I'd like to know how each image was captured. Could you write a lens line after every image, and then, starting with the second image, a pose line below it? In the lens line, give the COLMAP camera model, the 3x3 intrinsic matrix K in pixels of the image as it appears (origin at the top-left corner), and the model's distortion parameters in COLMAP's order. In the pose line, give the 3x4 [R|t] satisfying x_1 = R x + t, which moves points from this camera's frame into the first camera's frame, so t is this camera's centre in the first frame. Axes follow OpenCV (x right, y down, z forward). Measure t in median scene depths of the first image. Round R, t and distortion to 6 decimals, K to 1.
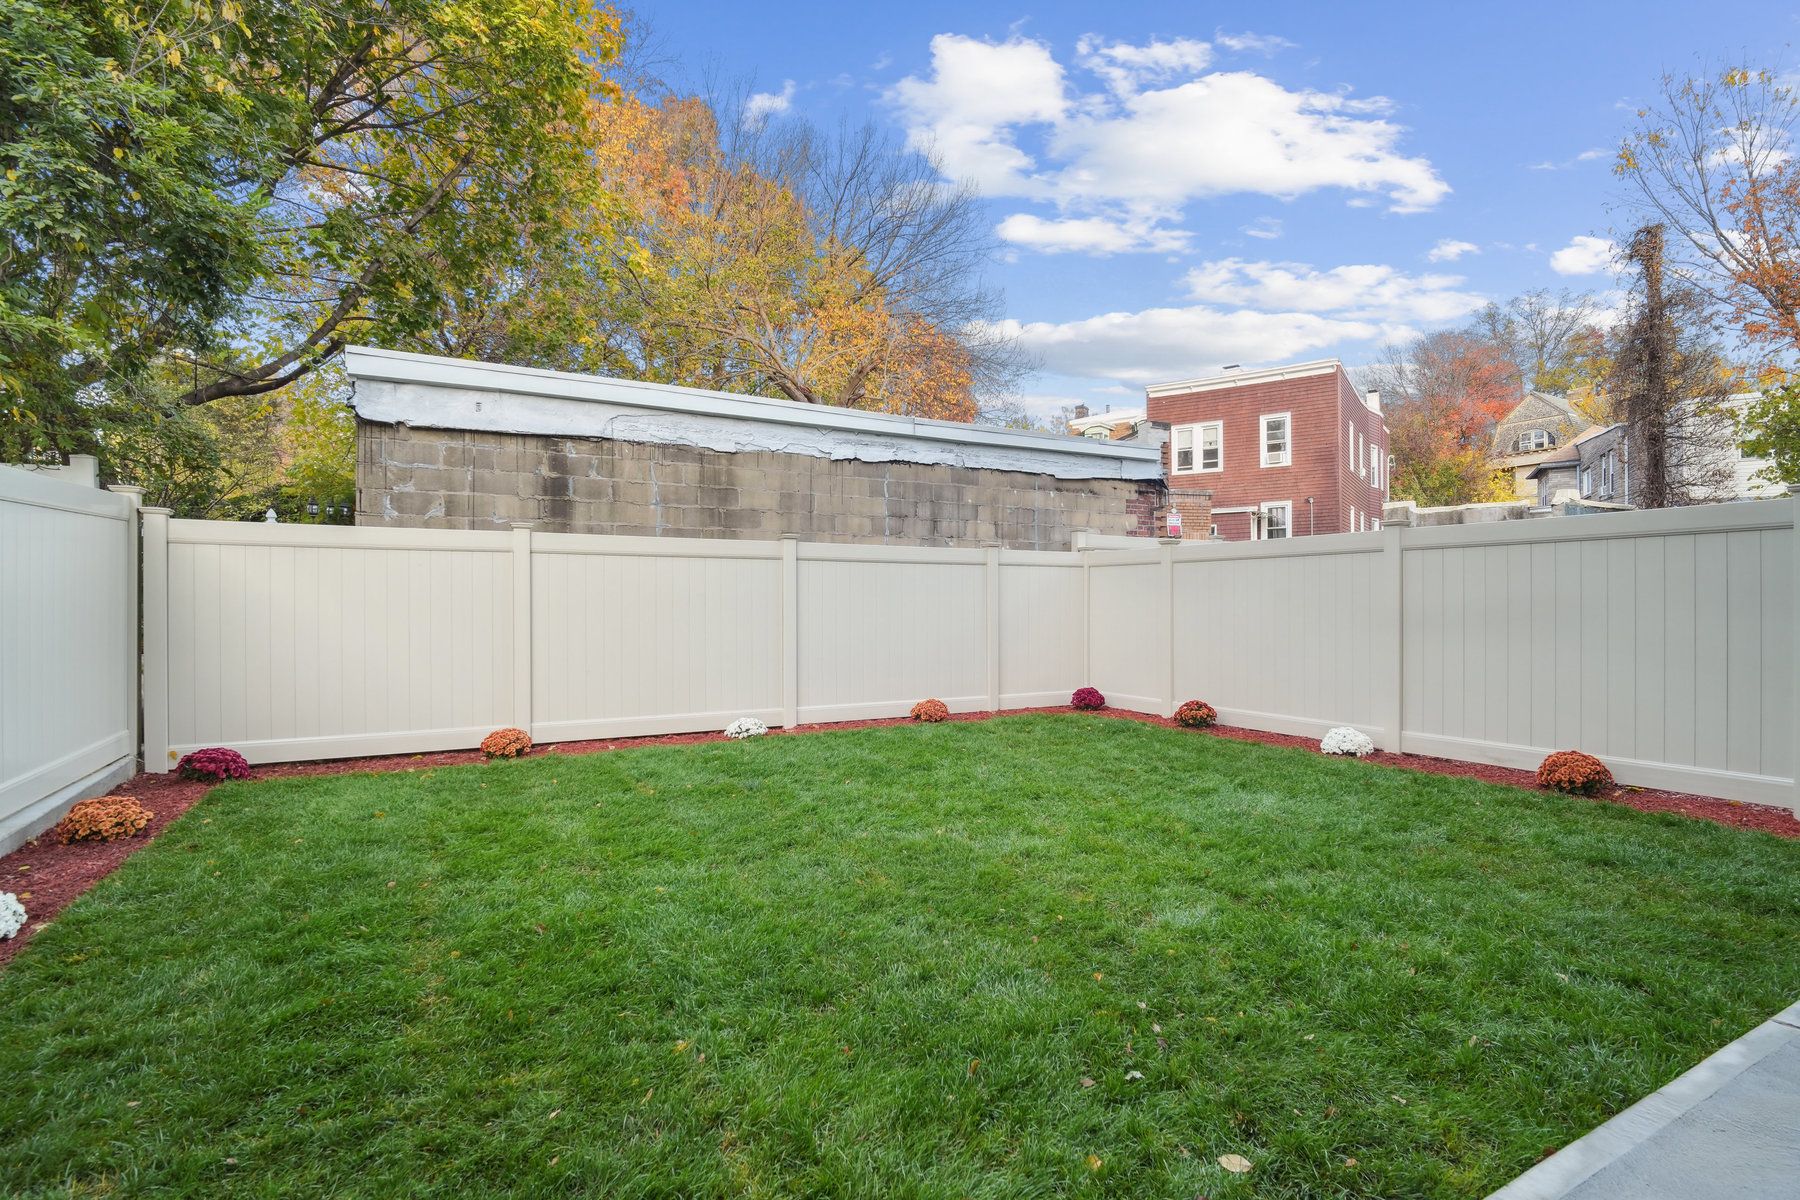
lens RADIAL K [[856.1, 0, 902.3], [0, 856.1, 597.2], [0, 0, 1]] dist [0.003930, -0.006281]
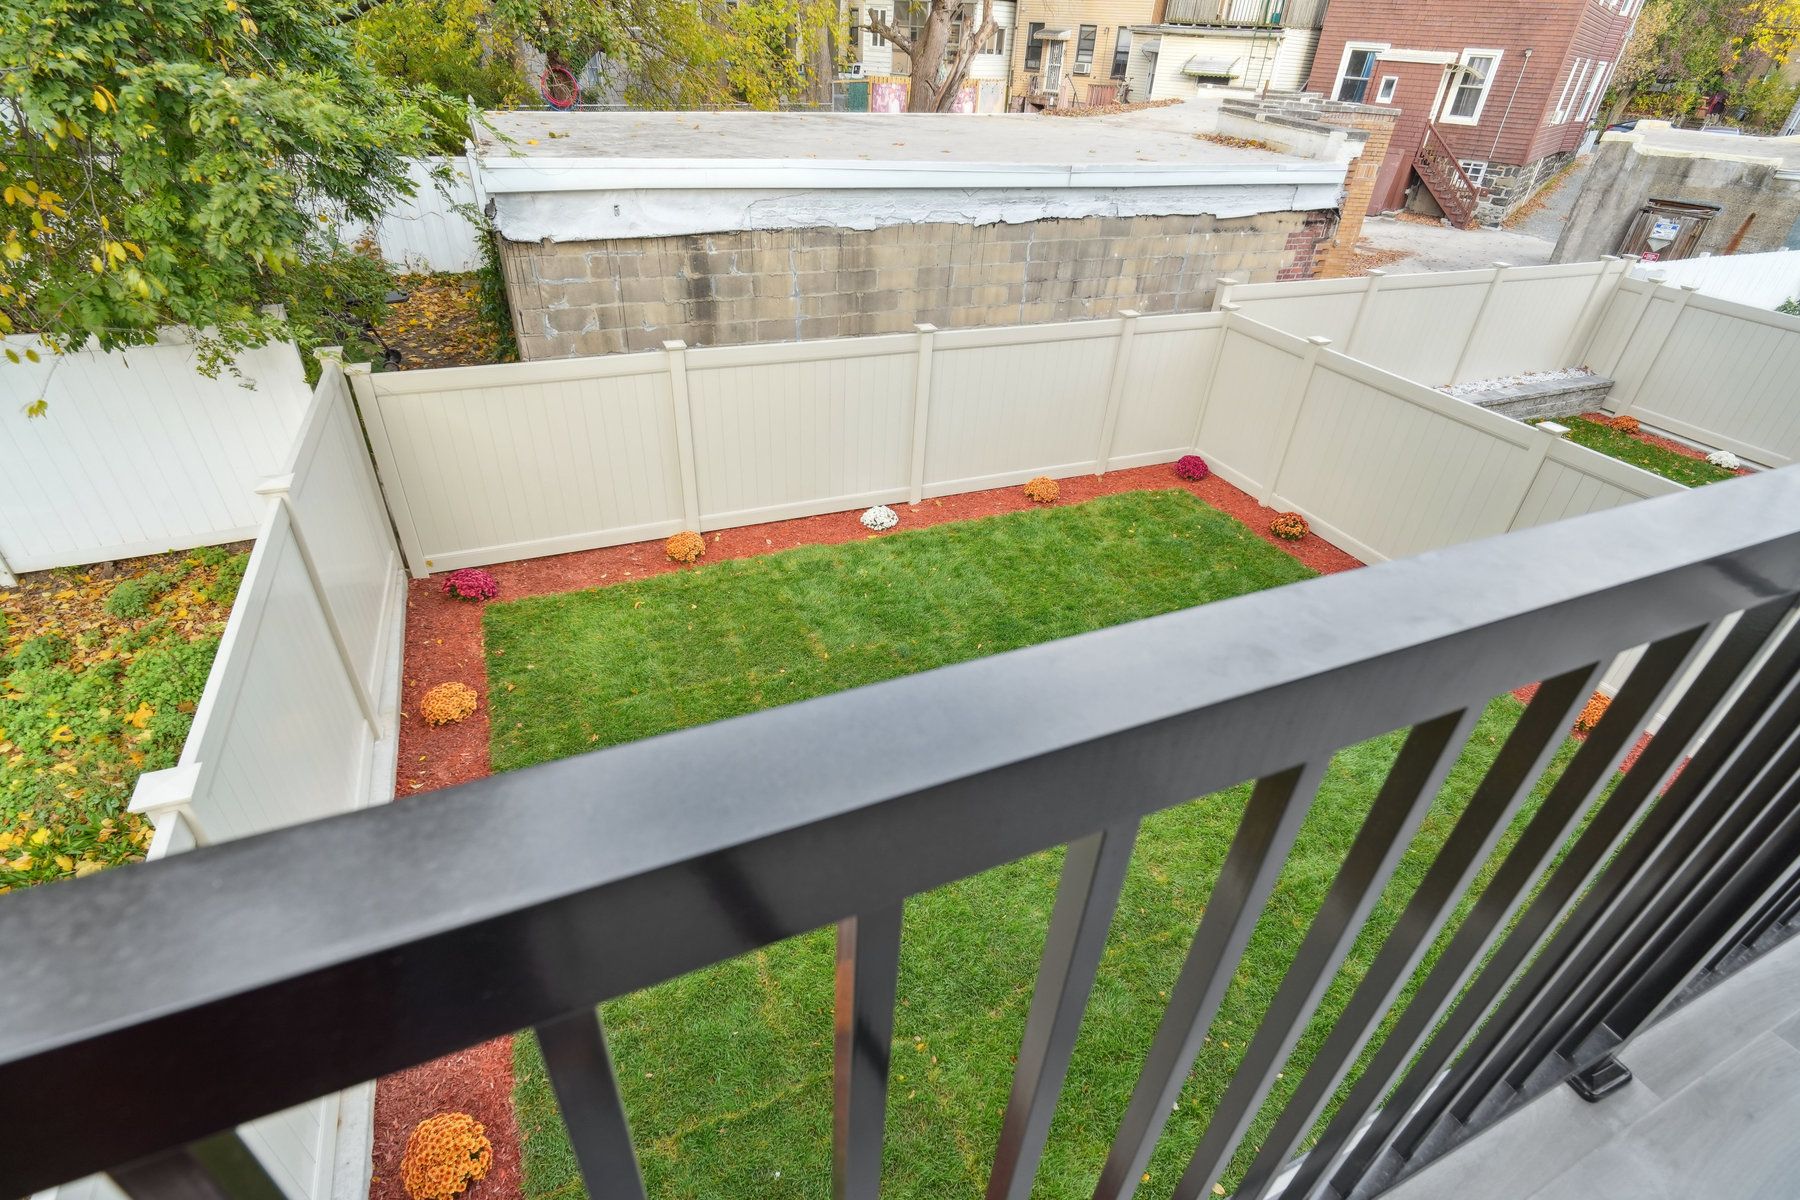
lens RADIAL K [[856.1, 0, 896.8], [0, 856.1, 588.1], [0, 0, 1]] dist [0.003930, -0.006281]
pose [[0.994425, 0.095289, -0.045147, -0.089647], [-0.054169, 0.829018, 0.556593, -0.353264], [0.090465, -0.551044, 0.829558, 0.014962]]
